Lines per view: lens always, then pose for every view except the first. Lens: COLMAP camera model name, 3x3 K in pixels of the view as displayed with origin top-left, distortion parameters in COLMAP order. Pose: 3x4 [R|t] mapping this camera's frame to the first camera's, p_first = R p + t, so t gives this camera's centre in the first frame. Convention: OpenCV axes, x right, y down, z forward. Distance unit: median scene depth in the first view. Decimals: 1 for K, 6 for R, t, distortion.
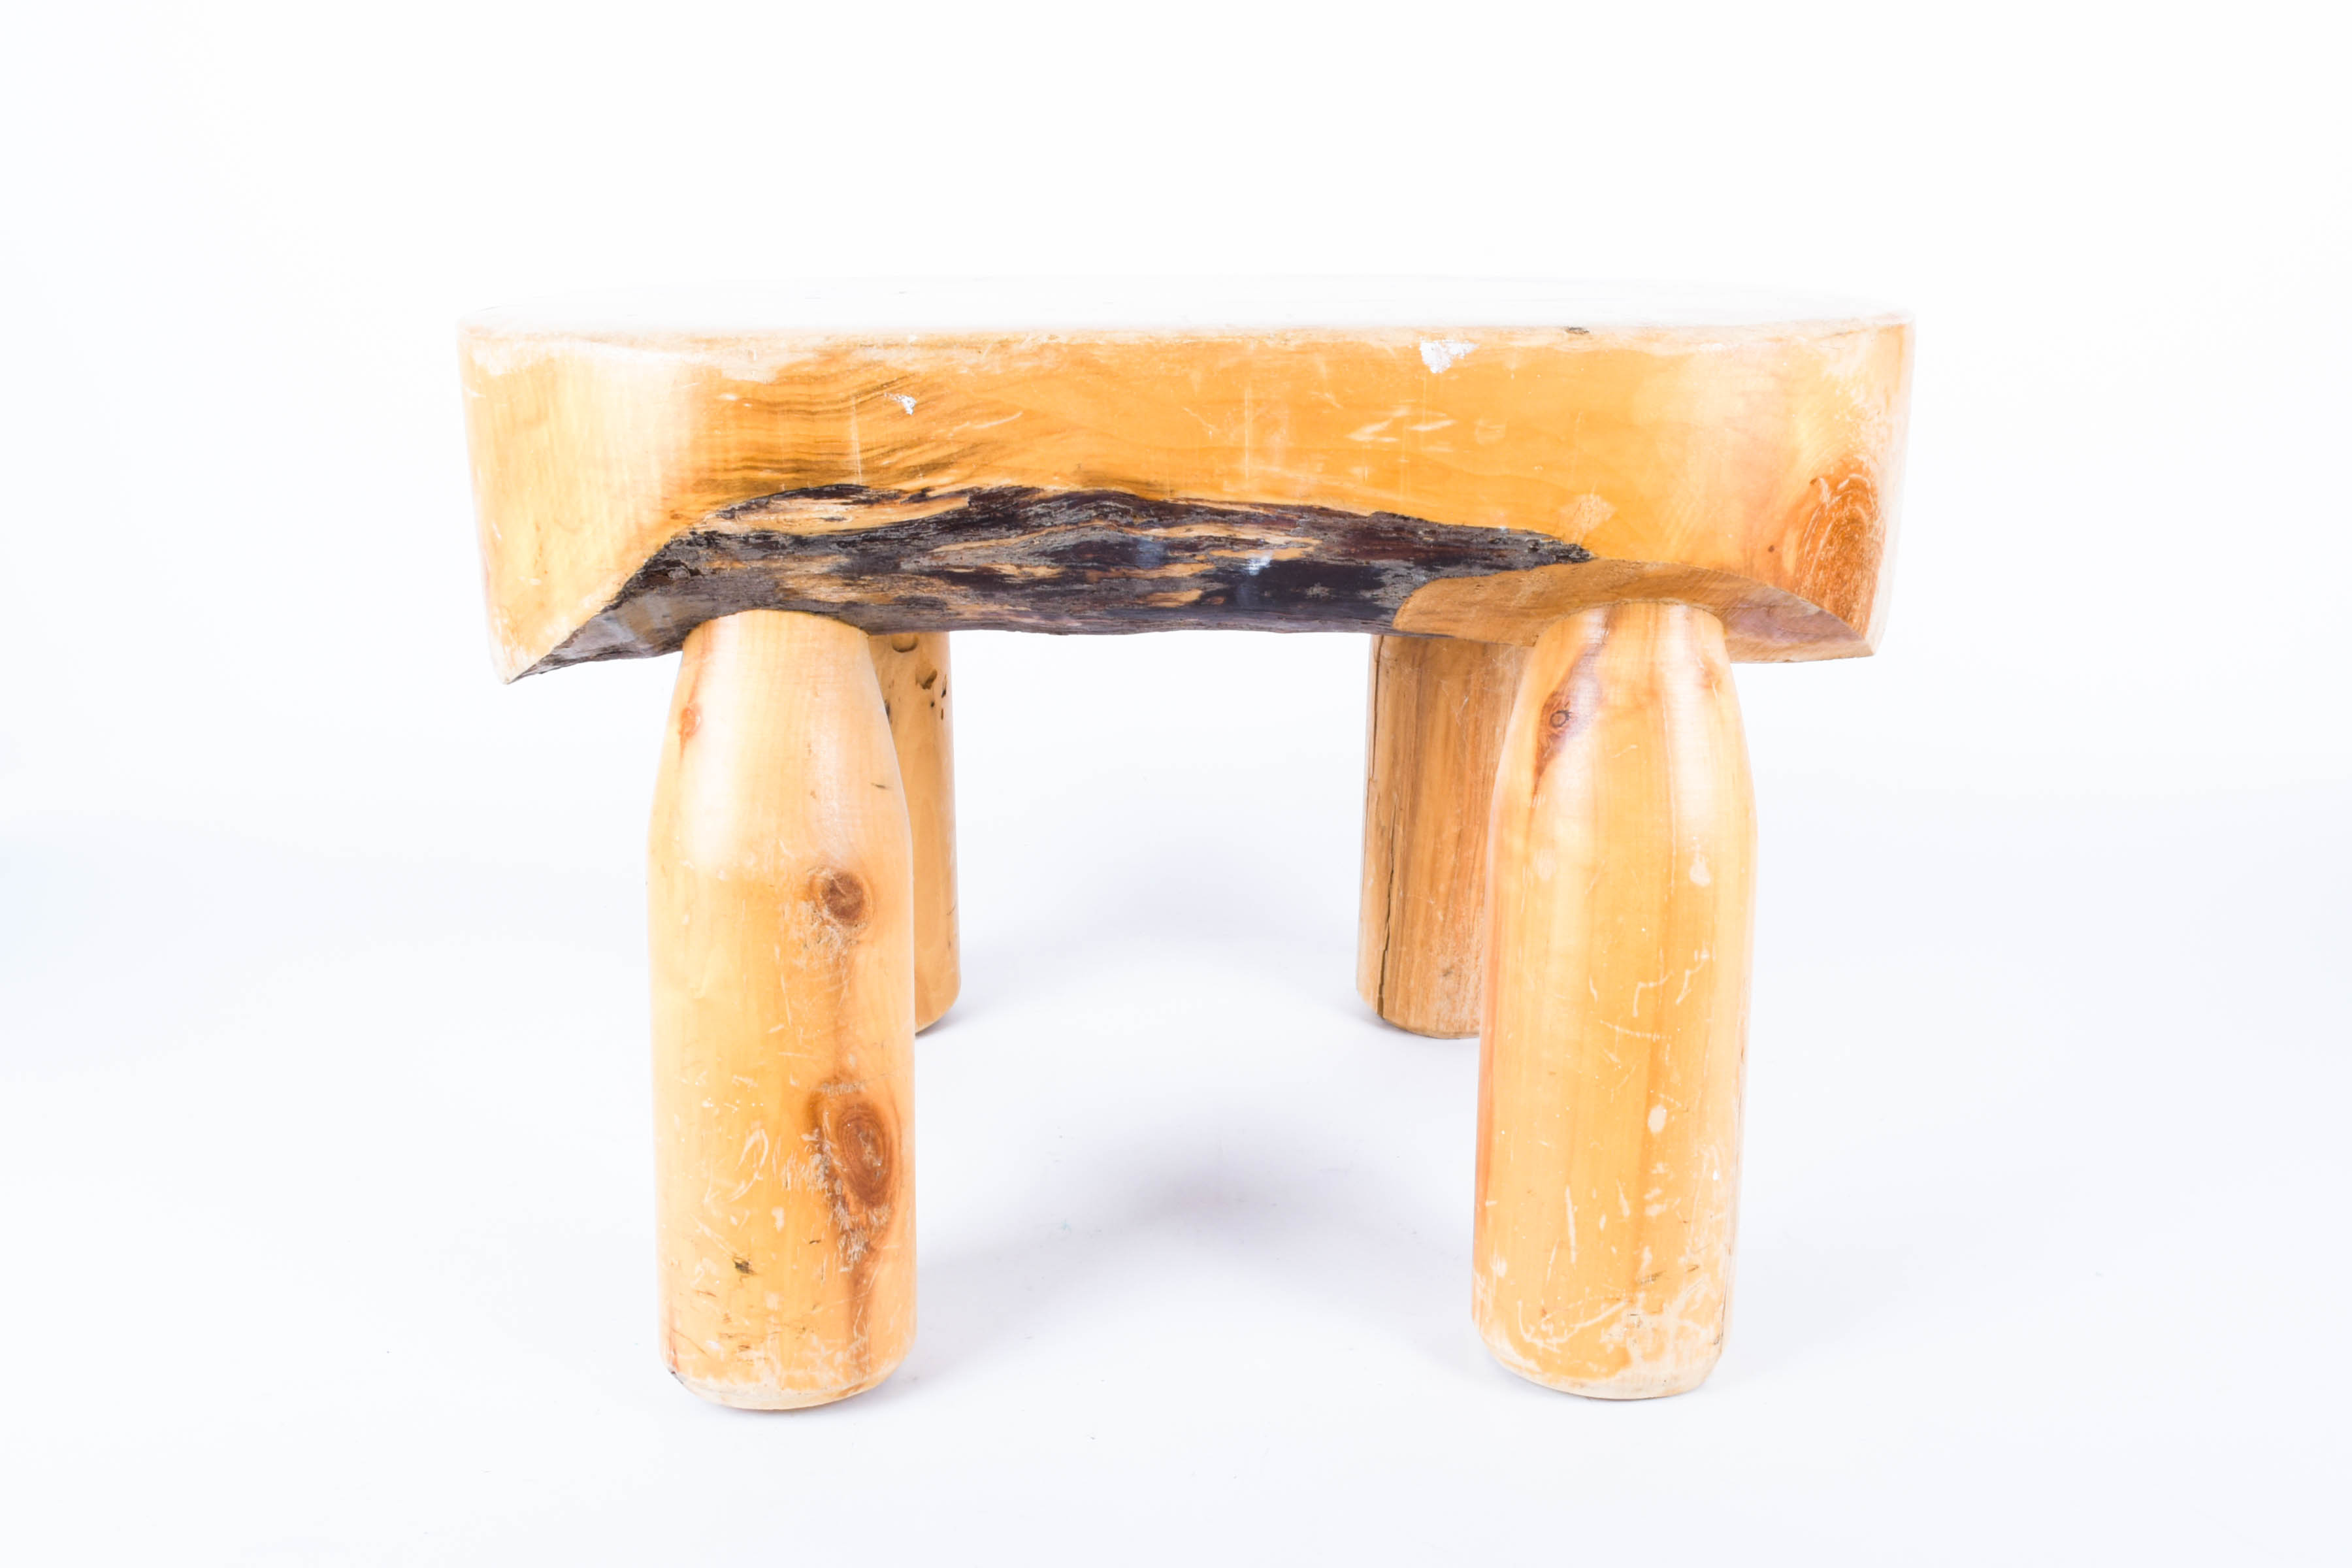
lens RADIAL K [[1921.4, 0, 1179.9], [0, 1921.4, 794.5], [0, 0, 1]] dist [-0.014147, 0.001416]
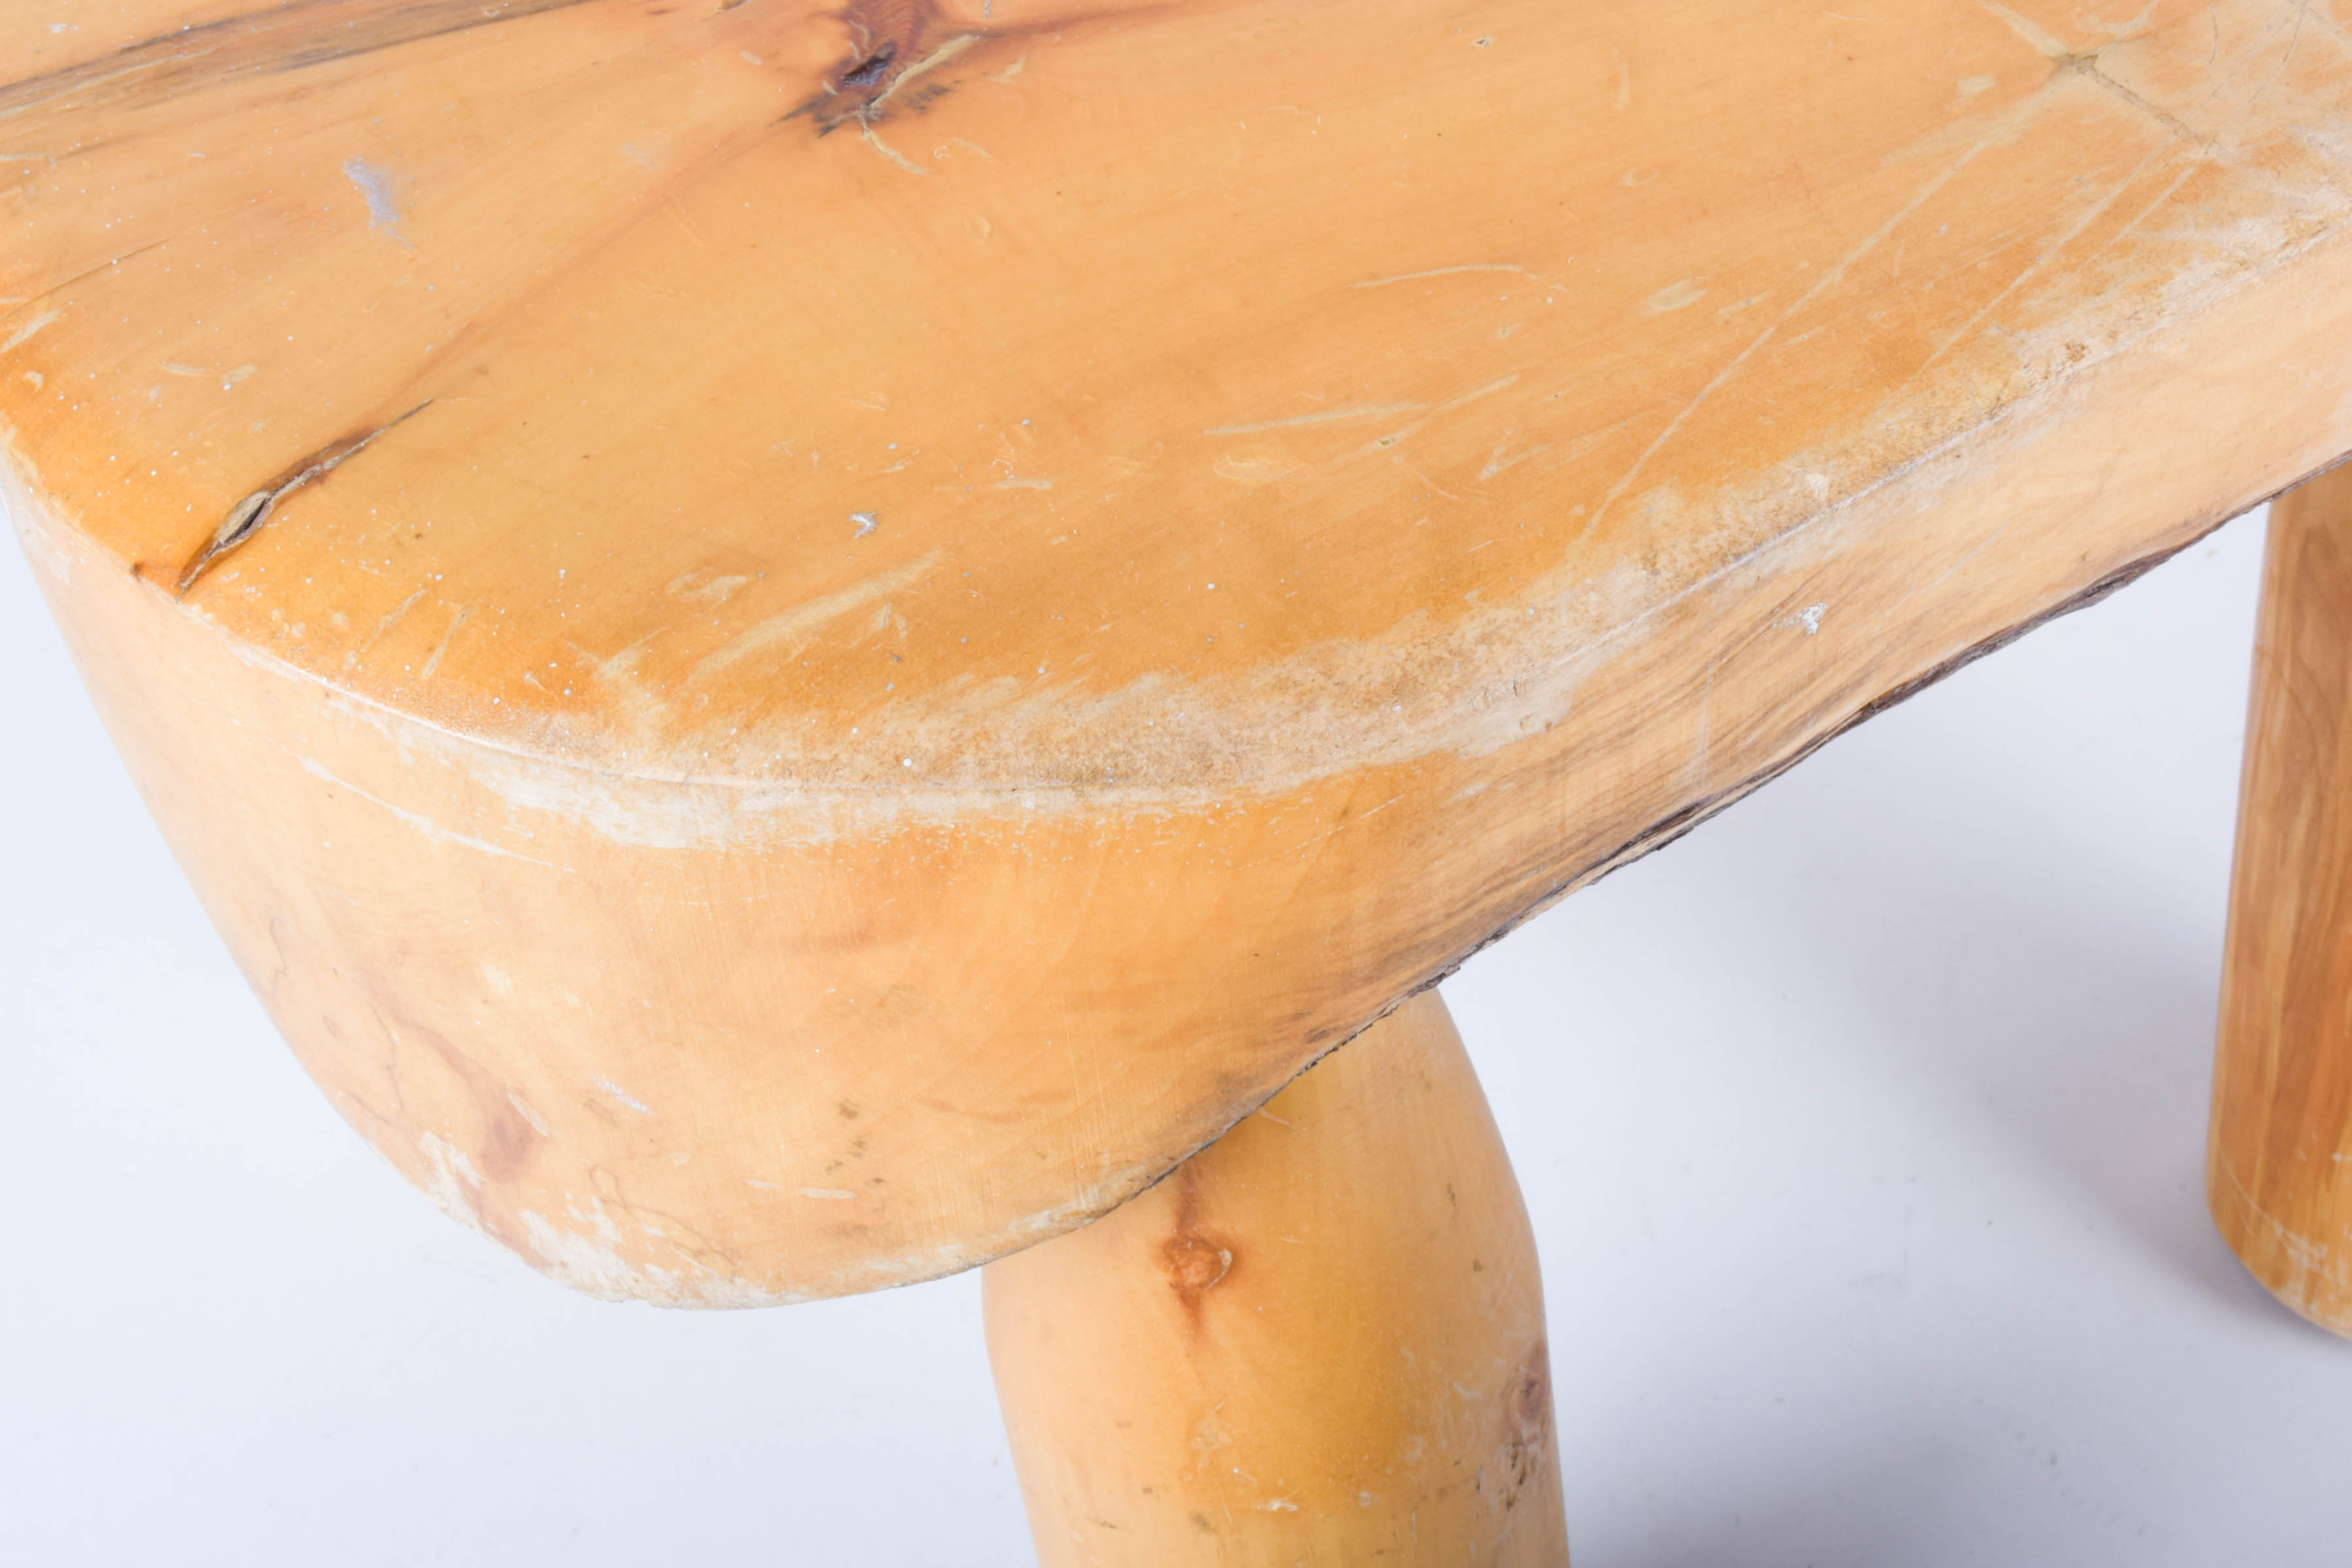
lens RADIAL K [[3299.2, 0, 1200.3], [0, 3299.2, 801.8], [0, 0, 1]] dist [-0.015099, 0.000000]
pose [[0.839710, -0.427150, 0.335305, -0.481736], [0.210464, 0.825200, 0.524167, -0.541573], [-0.500591, -0.369579, 0.782828, 0.464426]]
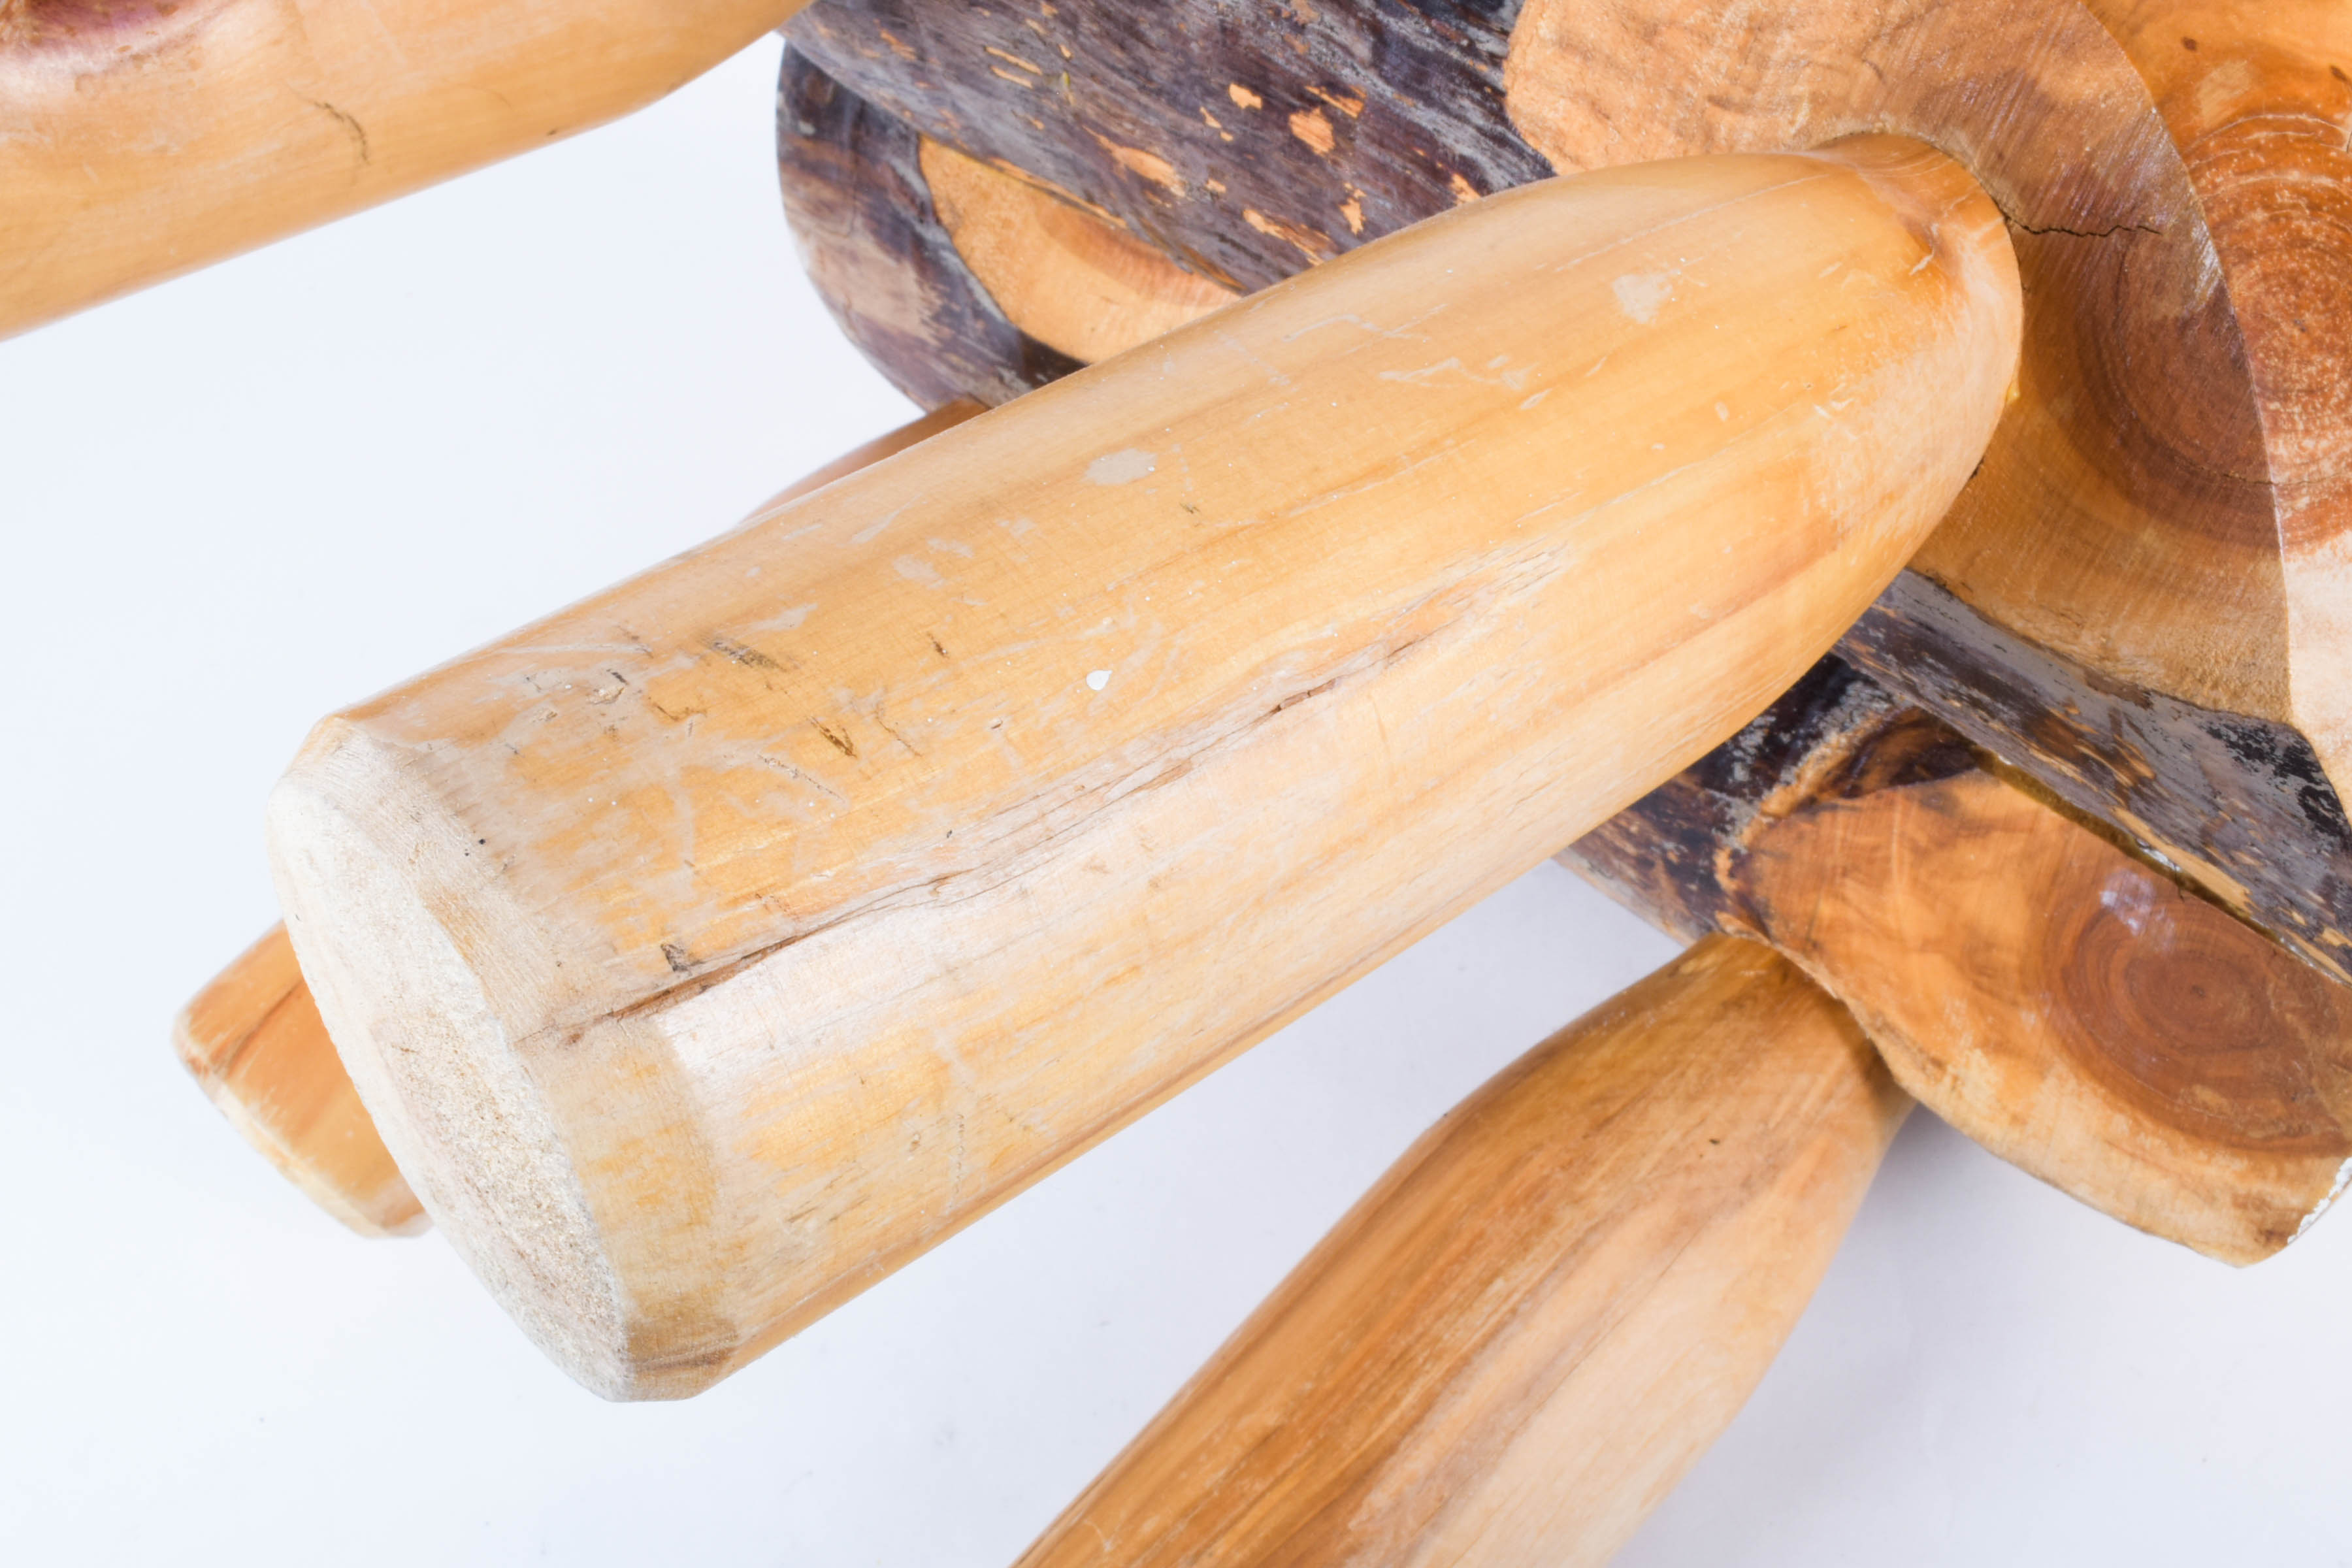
lens RADIAL K [[2643.1, 0, 1190.0], [0, 2643.1, 798.4], [0, 0, 1]] dist [-0.041456, 0.000000]
pose [[0.657777, 0.479870, -0.580564, 0.610267], [-0.747702, 0.322932, -0.580221, 0.497291], [-0.090948, 0.815745, 0.571217, 0.800355]]
